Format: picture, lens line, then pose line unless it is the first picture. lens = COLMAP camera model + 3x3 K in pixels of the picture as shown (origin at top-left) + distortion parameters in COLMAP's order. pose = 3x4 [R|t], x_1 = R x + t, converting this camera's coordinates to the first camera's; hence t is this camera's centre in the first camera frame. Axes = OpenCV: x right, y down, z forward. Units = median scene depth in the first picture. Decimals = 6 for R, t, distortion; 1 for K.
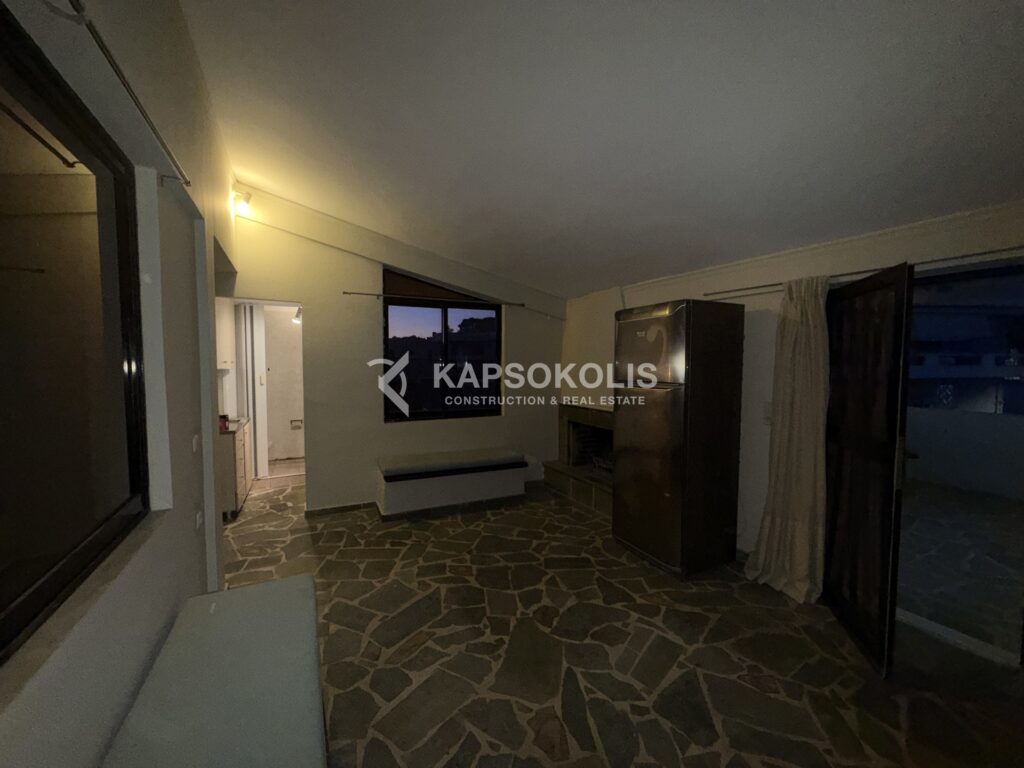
lens RADIAL K [[406.9, 0, 512.0], [0, 406.9, 384.0], [0, 0, 1]] dist [0.000667, -0.000210]
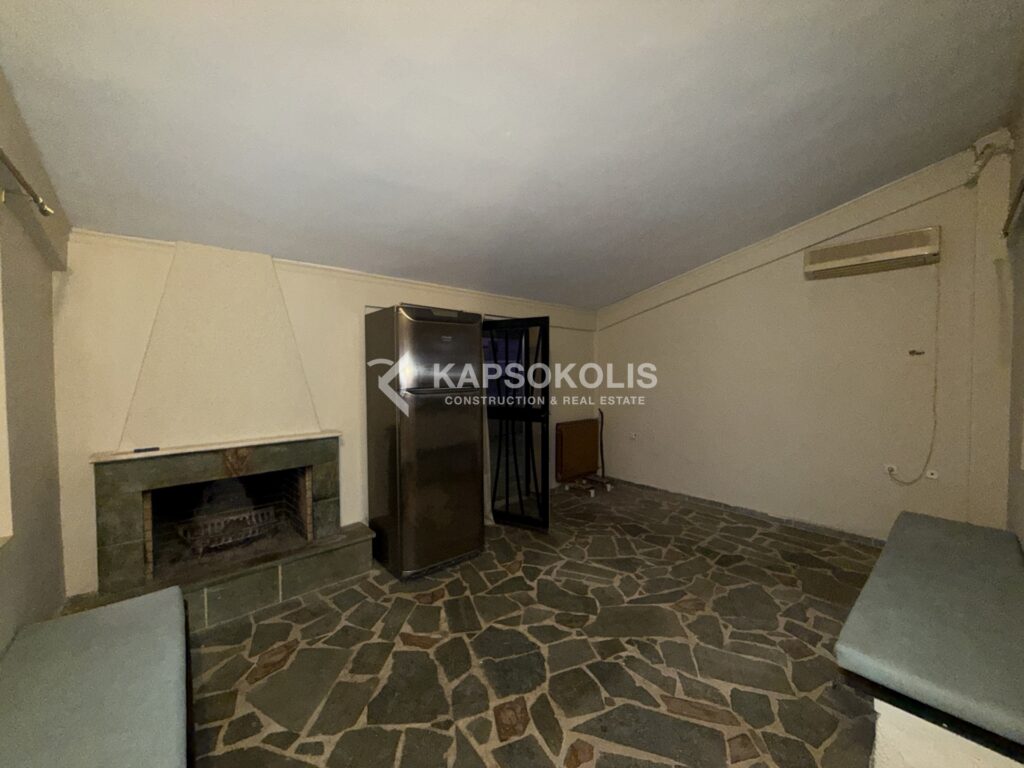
lens RADIAL K [[406.9, 0, 512.0], [0, 406.9, 384.0], [0, 0, 1]] dist [0.000667, -0.000210]
pose [[-0.244637, -0.033163, 0.969048, -0.837644], [0.059470, 0.997020, 0.049134, -0.060775], [-0.967789, 0.069649, -0.241935, 1.371177]]
